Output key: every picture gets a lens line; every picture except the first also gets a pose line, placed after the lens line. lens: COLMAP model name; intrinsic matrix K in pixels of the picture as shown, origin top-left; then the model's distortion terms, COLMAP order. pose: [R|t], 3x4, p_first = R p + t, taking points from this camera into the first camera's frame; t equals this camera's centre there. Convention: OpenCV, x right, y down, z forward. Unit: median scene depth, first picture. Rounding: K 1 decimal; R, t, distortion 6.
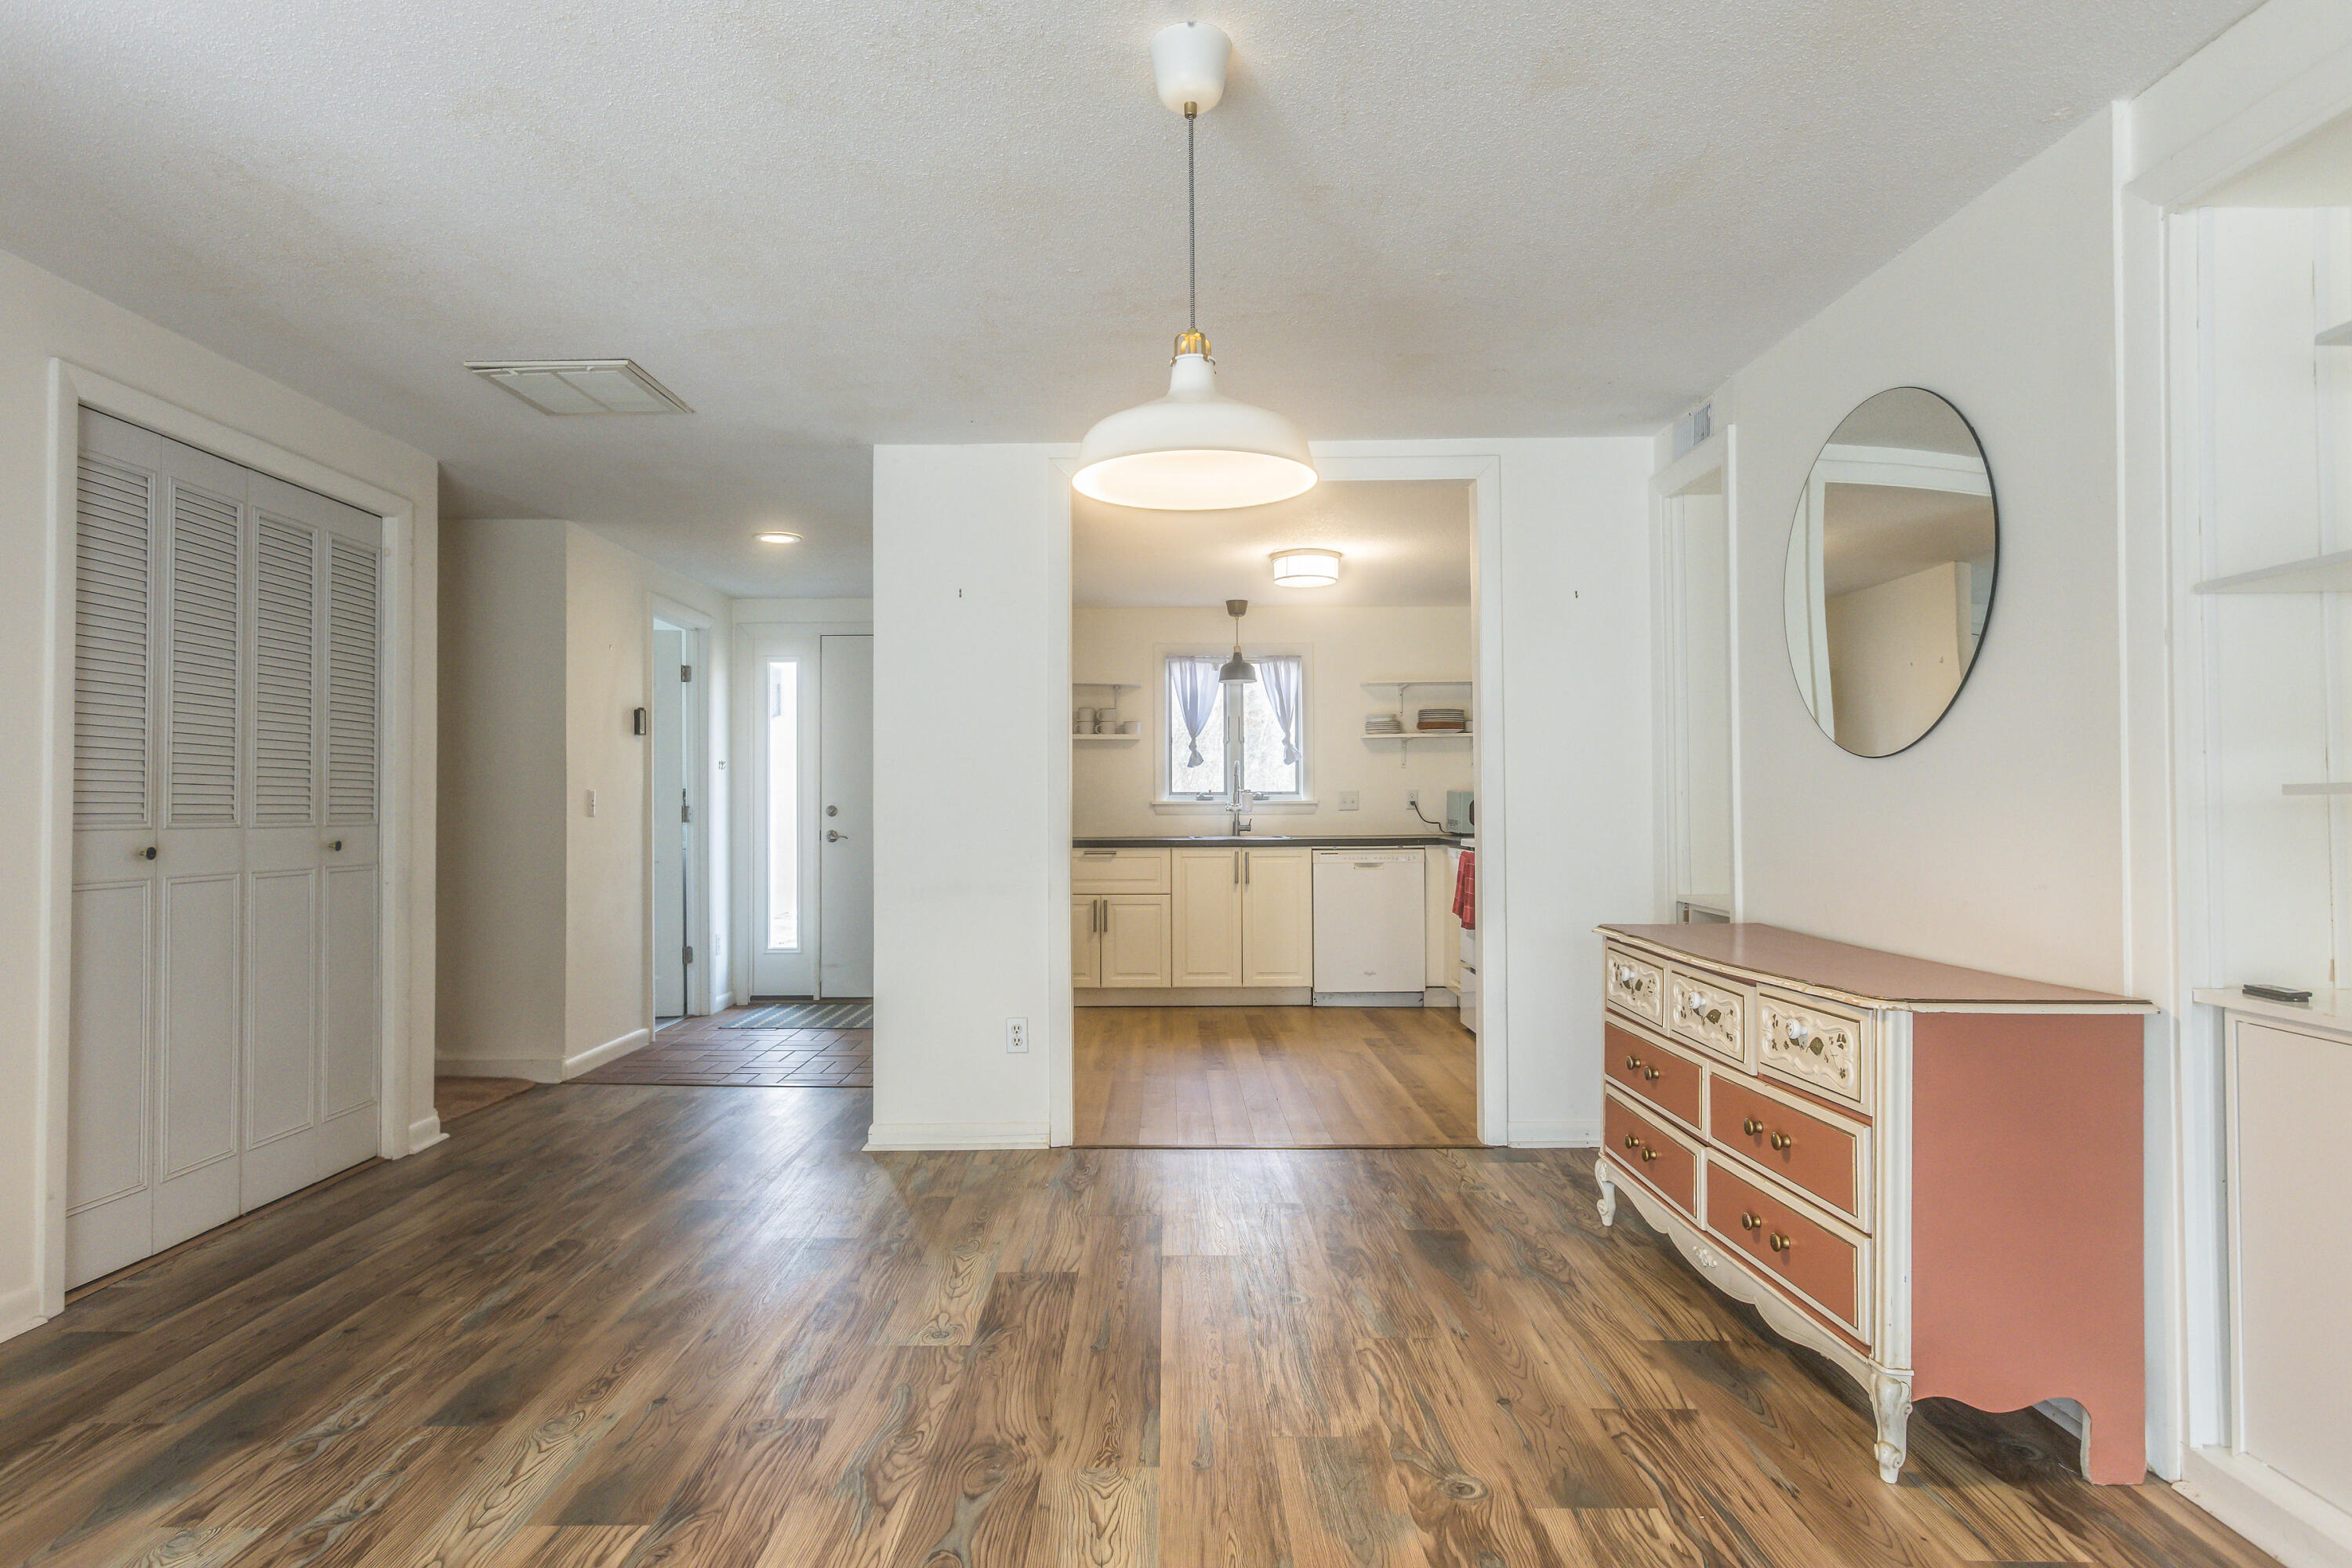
lens RADIAL K [[1288.9, 0, 1152.1], [0, 1288.9, 784.7], [0, 0, 1]] dist [-0.000669, 0.006496]
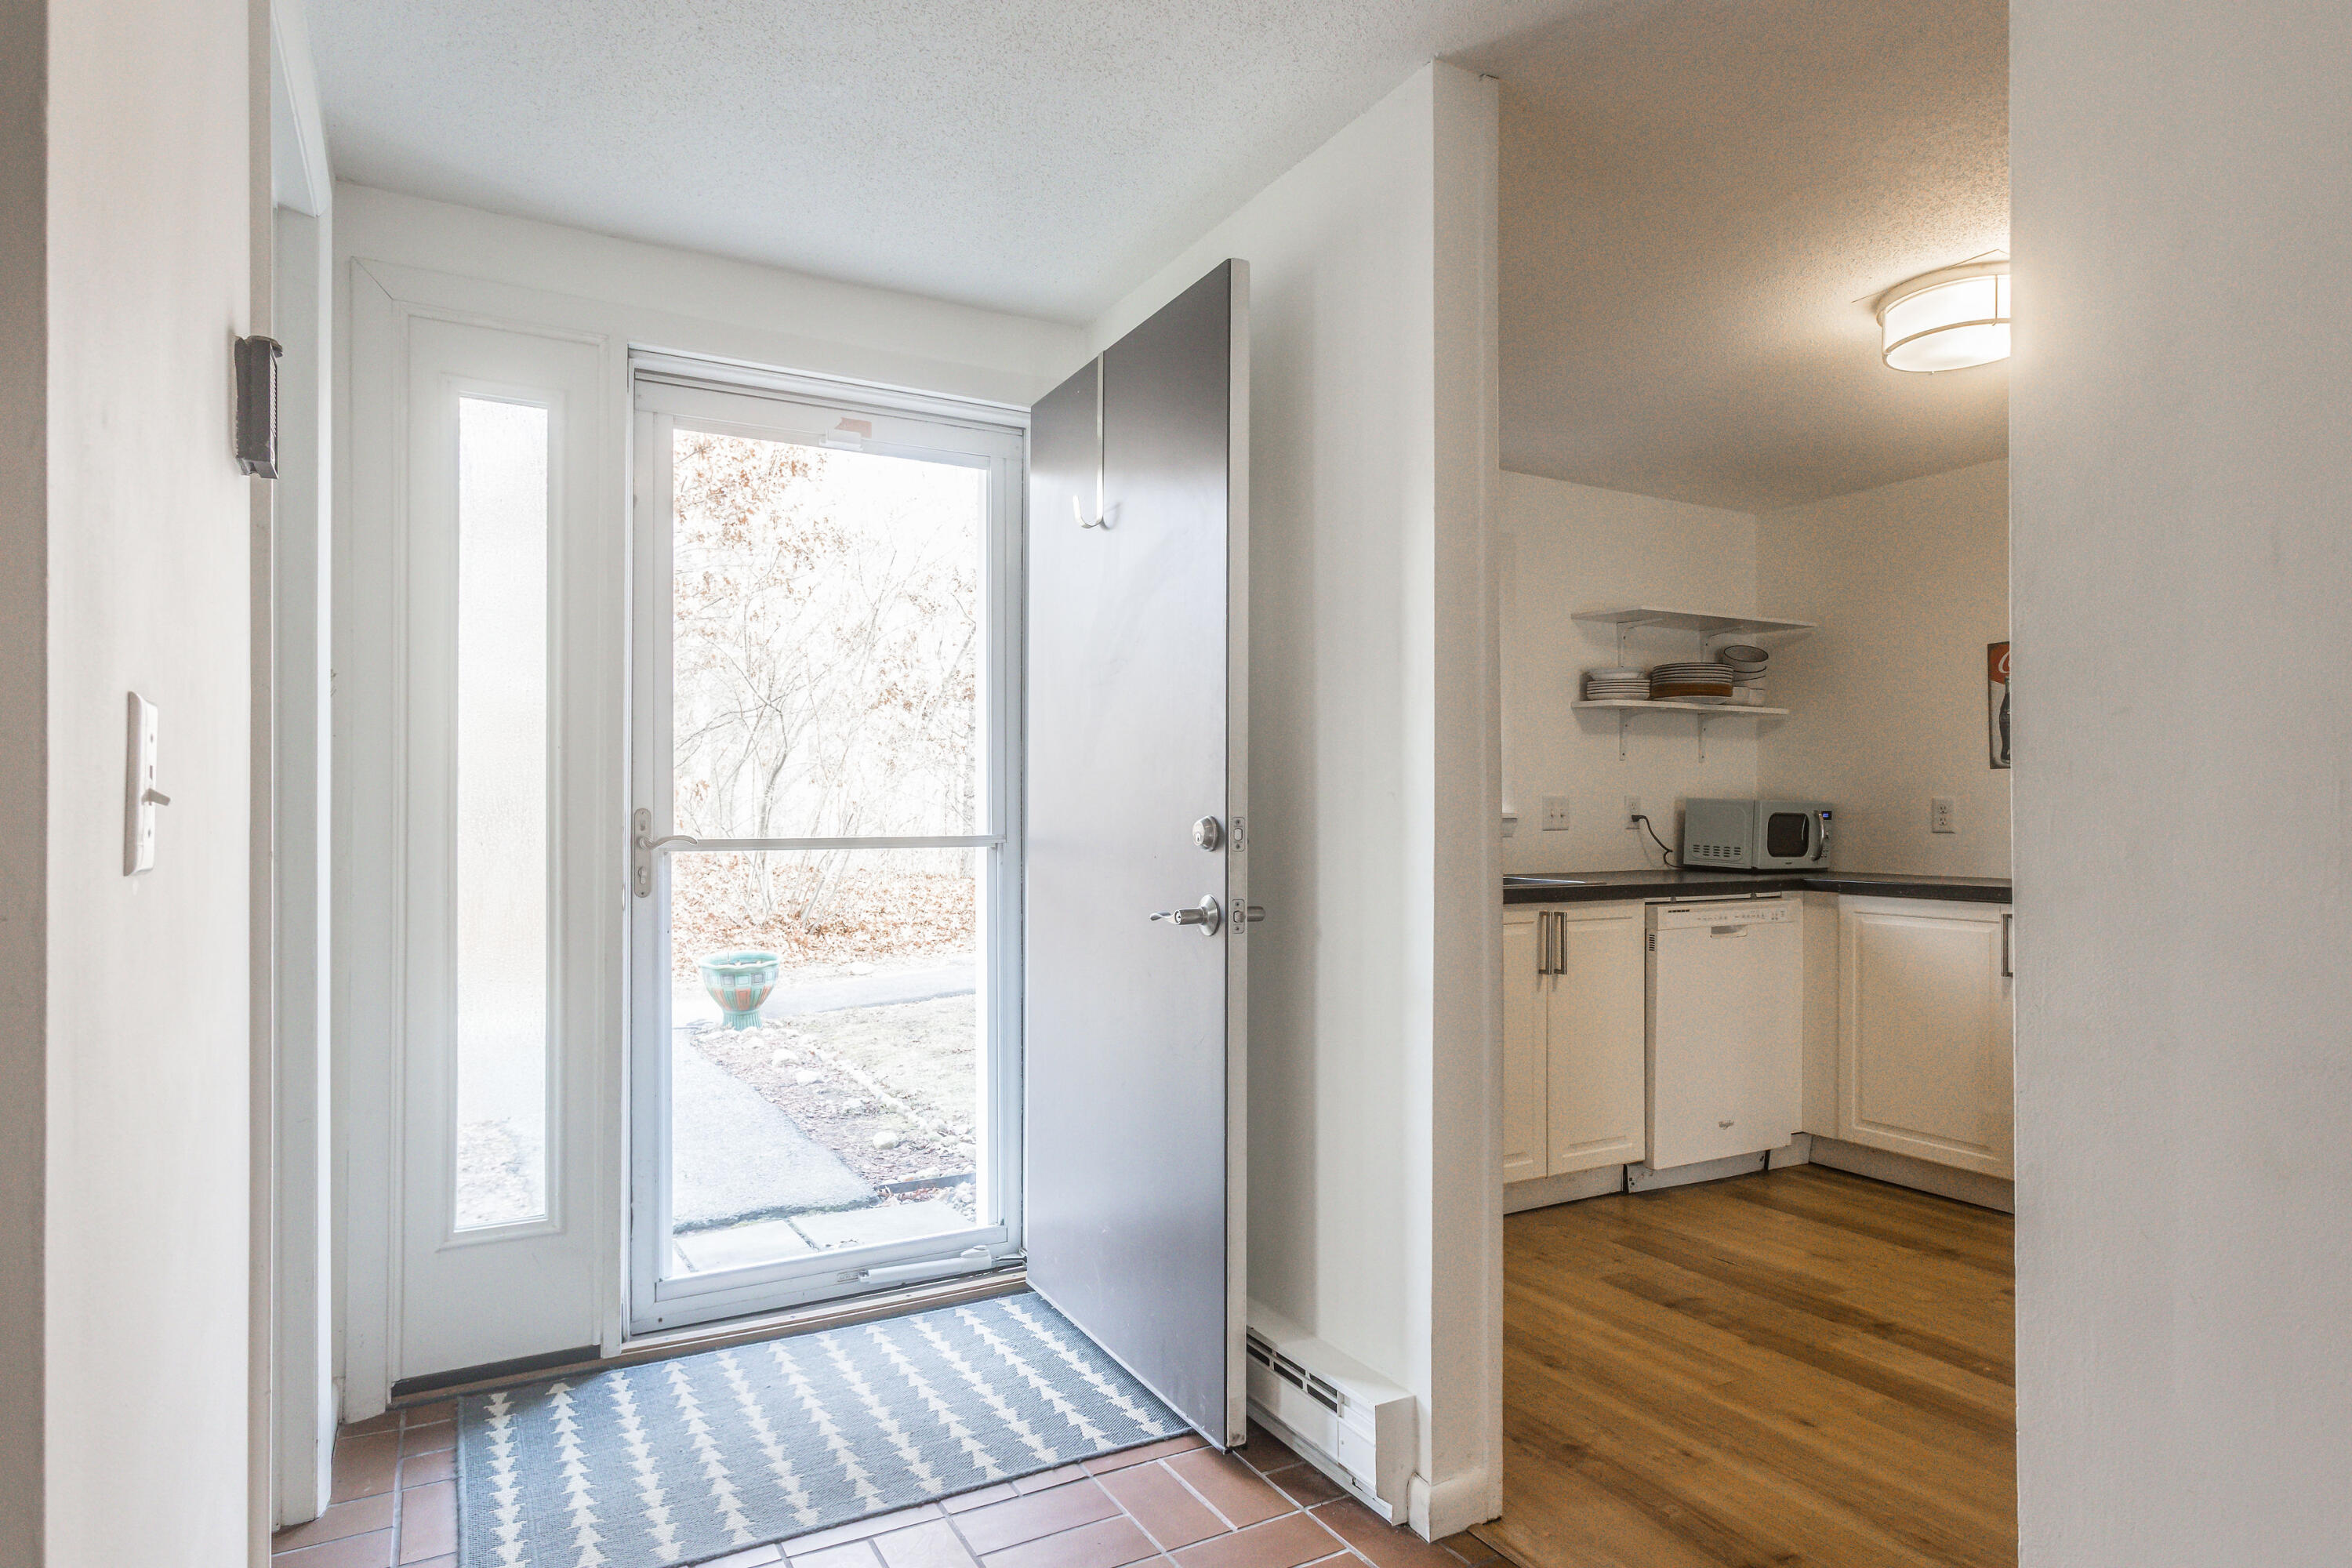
lens RADIAL K [[1288.9, 0, 1158.8], [0, 1288.9, 813.9], [0, 0, 1]] dist [-0.000669, 0.006496]
pose [[0.868981, 0.005858, 0.494810, -0.536907], [-0.012208, 0.999879, 0.009601, 0.016990], [-0.494694, -0.014384, 0.868948, 1.076987]]
